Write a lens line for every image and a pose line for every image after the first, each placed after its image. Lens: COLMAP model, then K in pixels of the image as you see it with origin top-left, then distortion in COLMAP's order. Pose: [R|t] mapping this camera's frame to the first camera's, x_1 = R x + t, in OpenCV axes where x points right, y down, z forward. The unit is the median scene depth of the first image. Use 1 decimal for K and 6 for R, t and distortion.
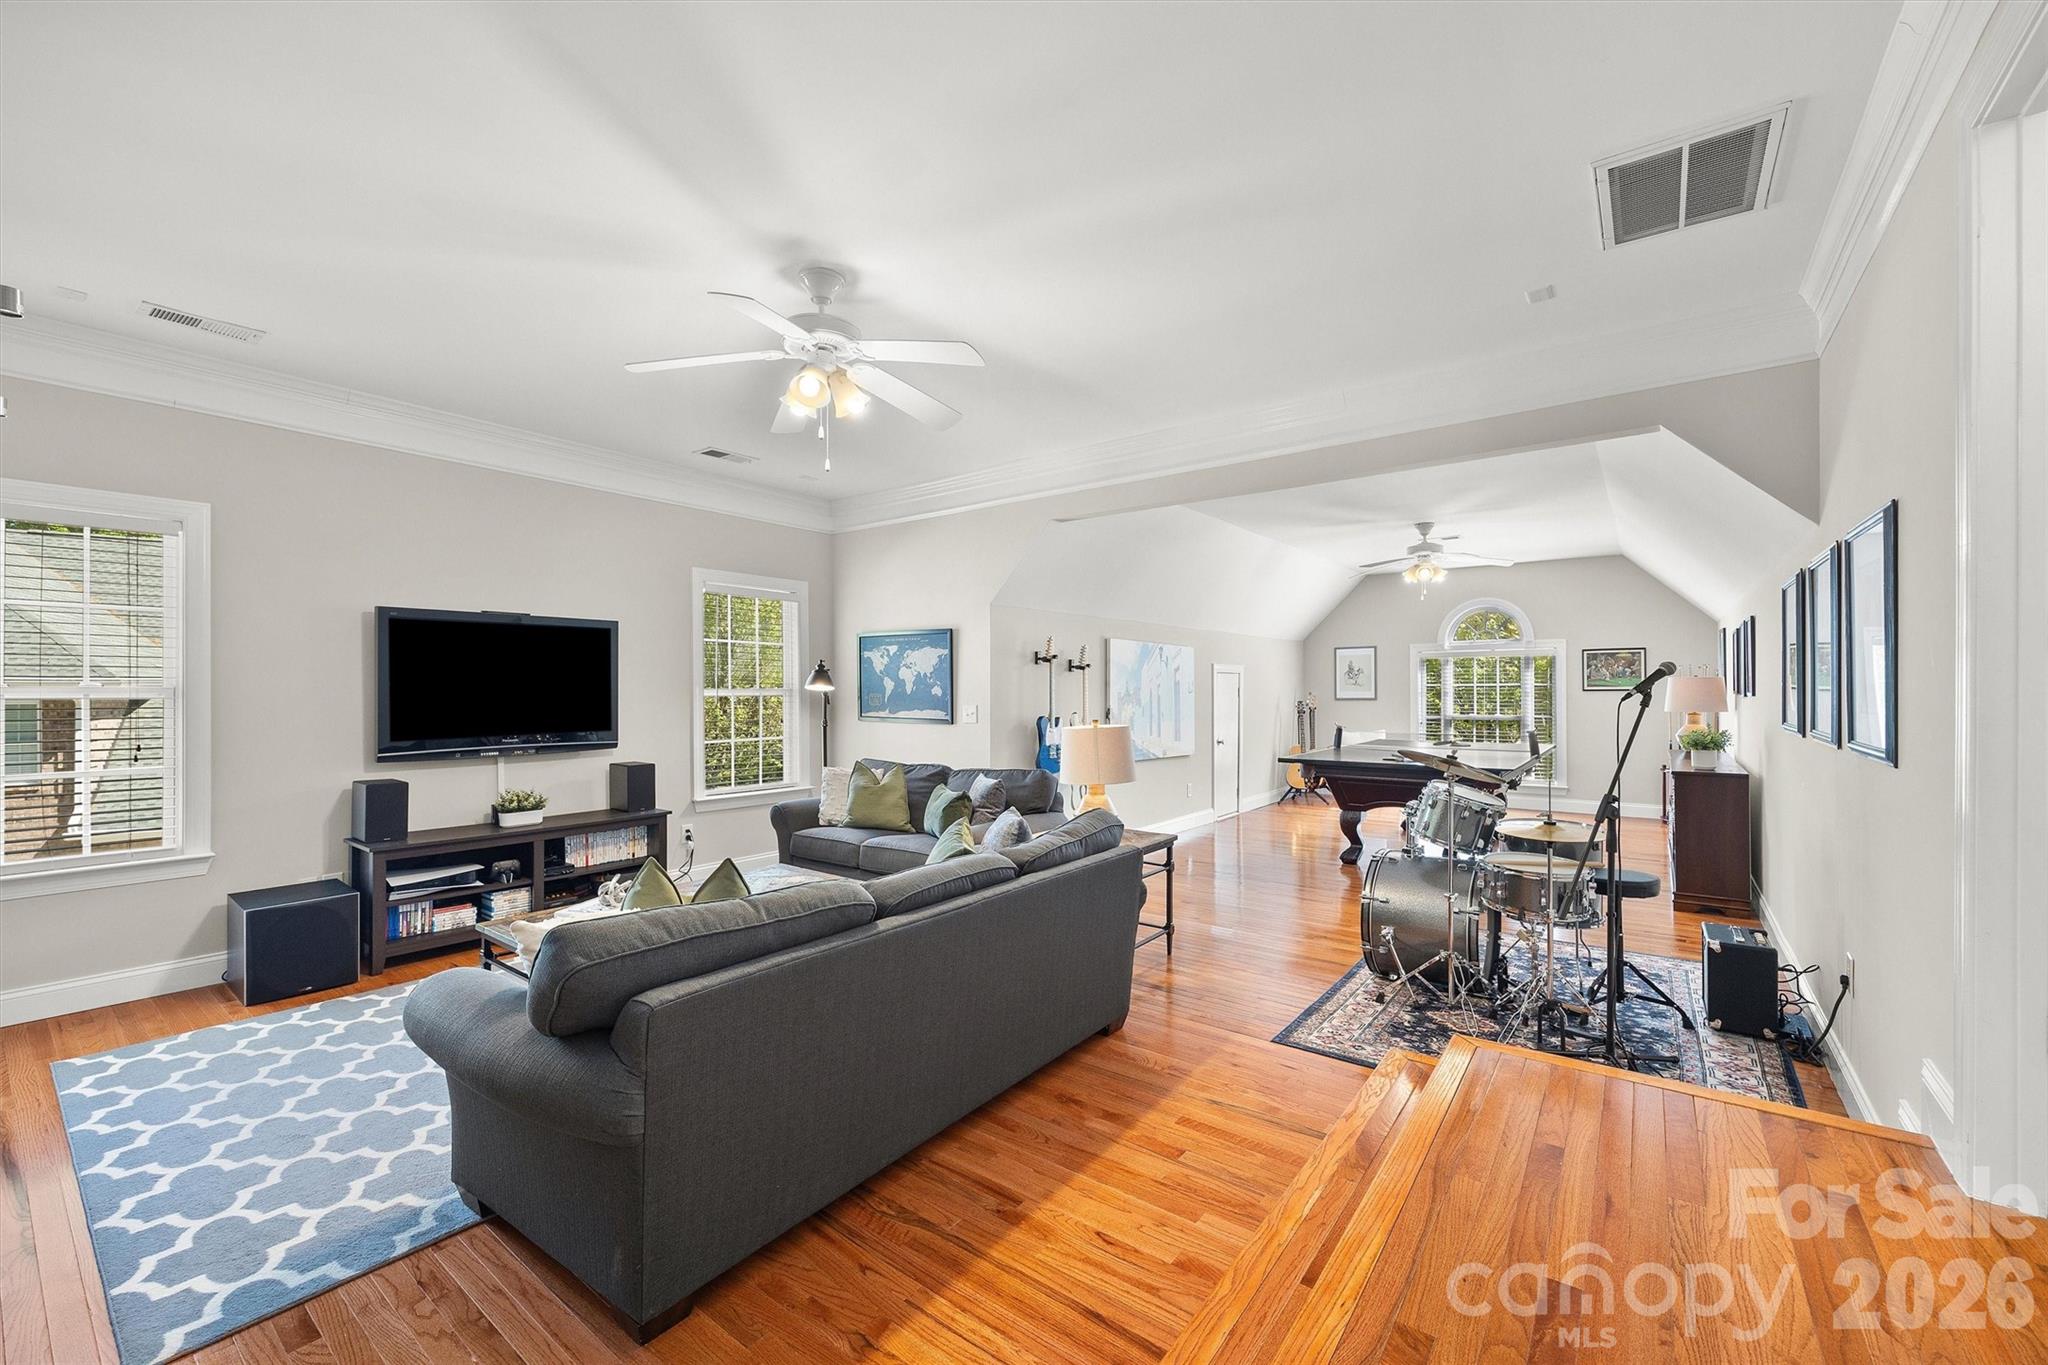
lens RADIAL K [[828.7, 0, 1027.4], [0, 828.7, 690.3], [0, 0, 1]] dist [-0.009324, 0.000045]
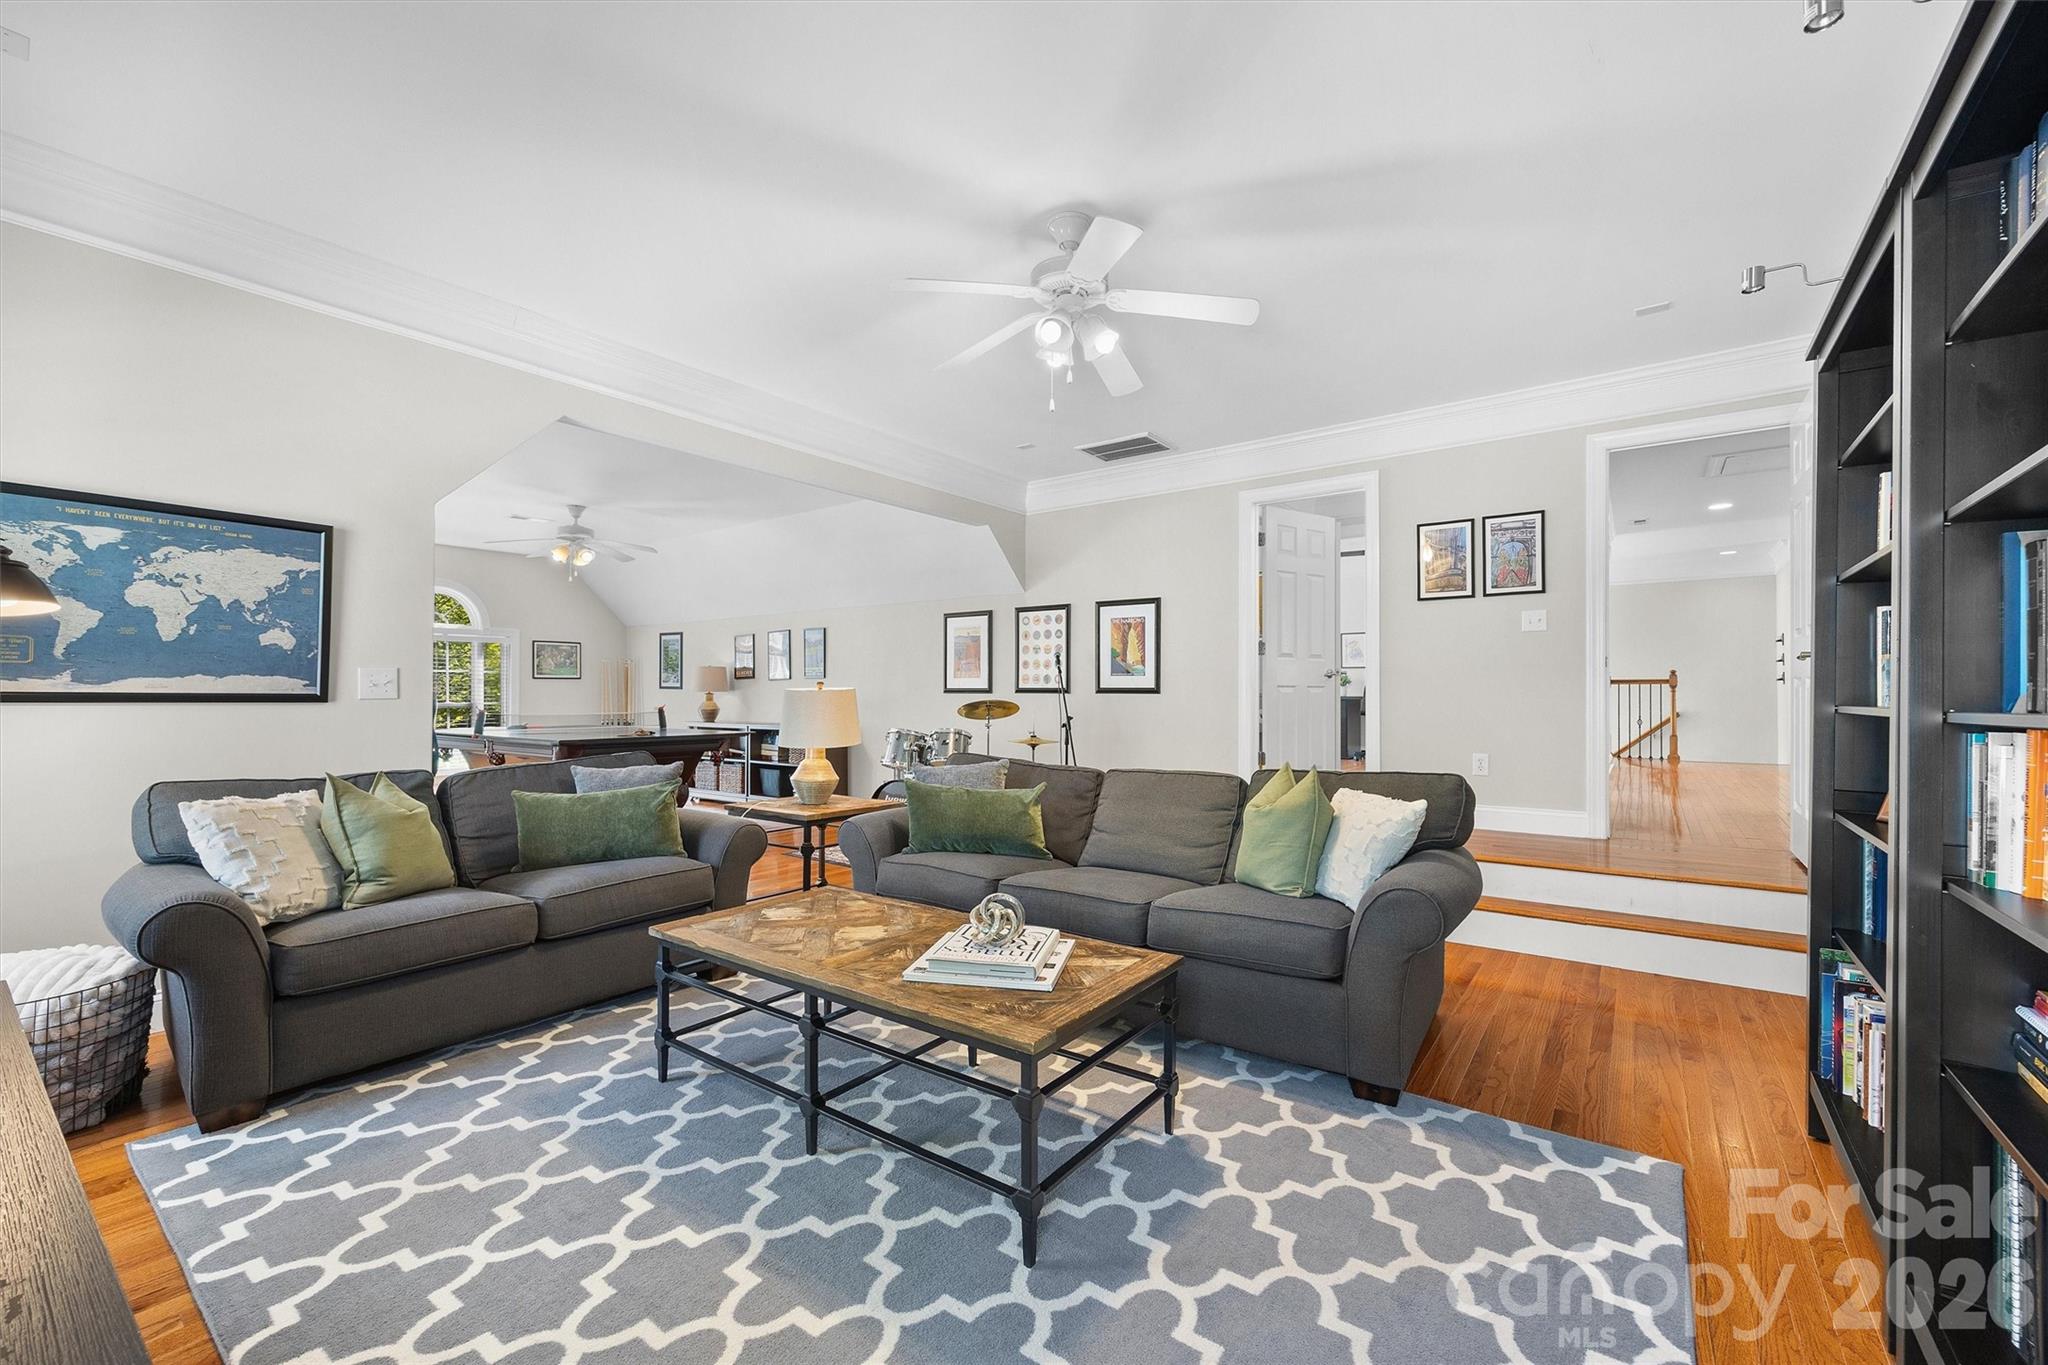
lens RADIAL K [[828.7, 0, 1035.2], [0, 828.7, 688.8], [0, 0, 1]] dist [-0.009324, 0.000045]
pose [[-0.020613, 0.009531, 0.999742, -0.621015], [0.001507, 0.999954, -0.009502, 0.037217], [-0.999786, 0.001310, -0.020626, 0.531754]]
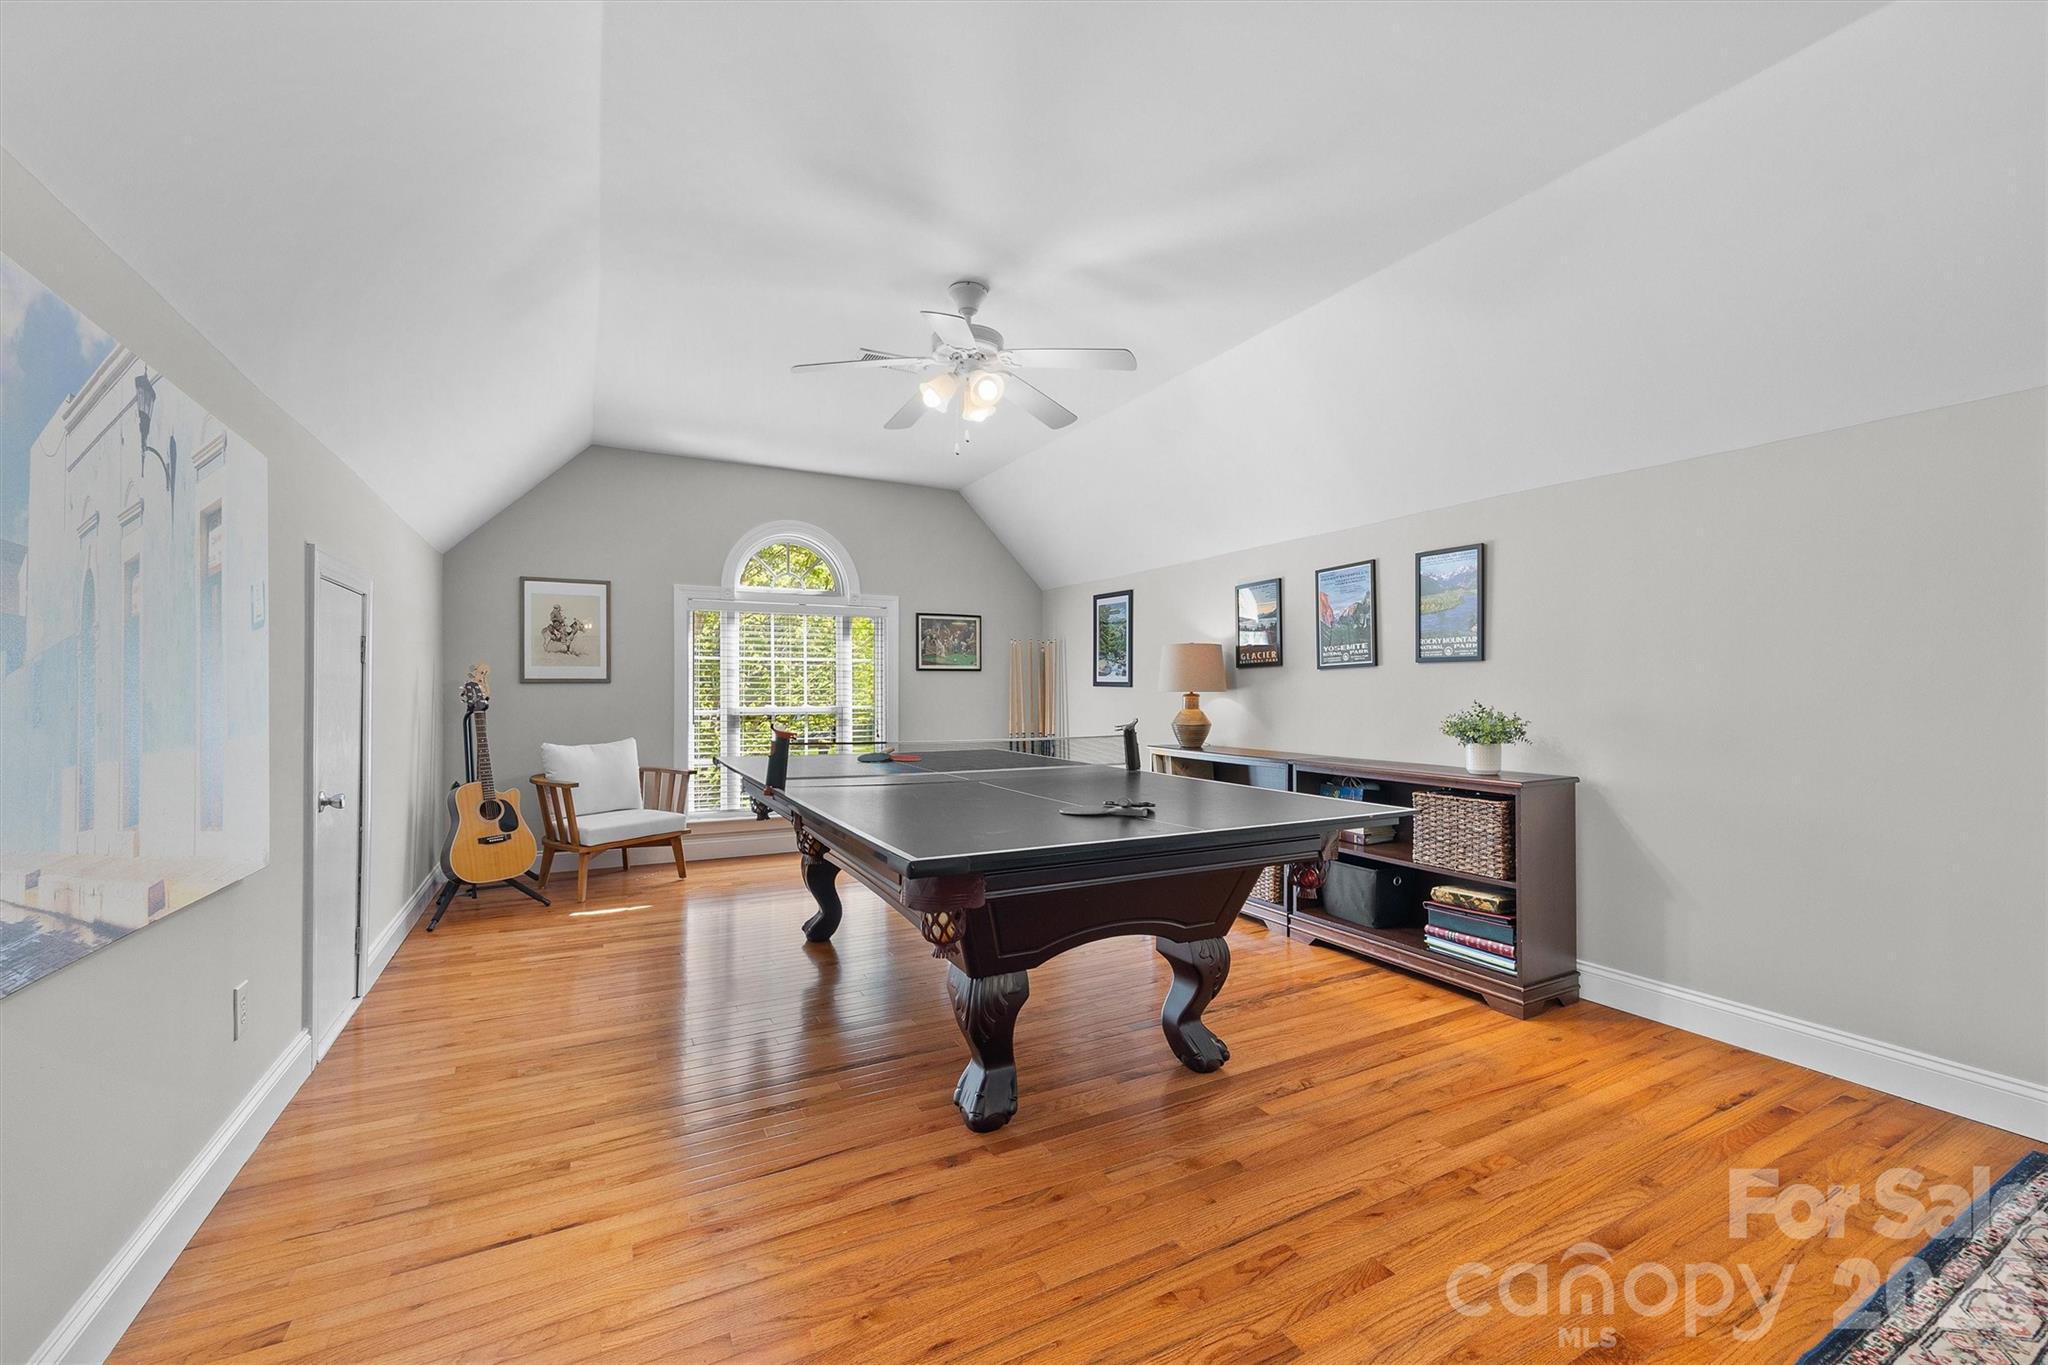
lens RADIAL K [[828.7, 0, 1025.2], [0, 828.7, 682.9], [0, 0, 1]] dist [-0.009324, 0.000045]
pose [[0.418305, 0.011861, 0.908229, 0.089986], [-0.001944, 0.999924, -0.012163, 0.029088], [-0.908304, 0.003322, 0.418297, 0.900039]]
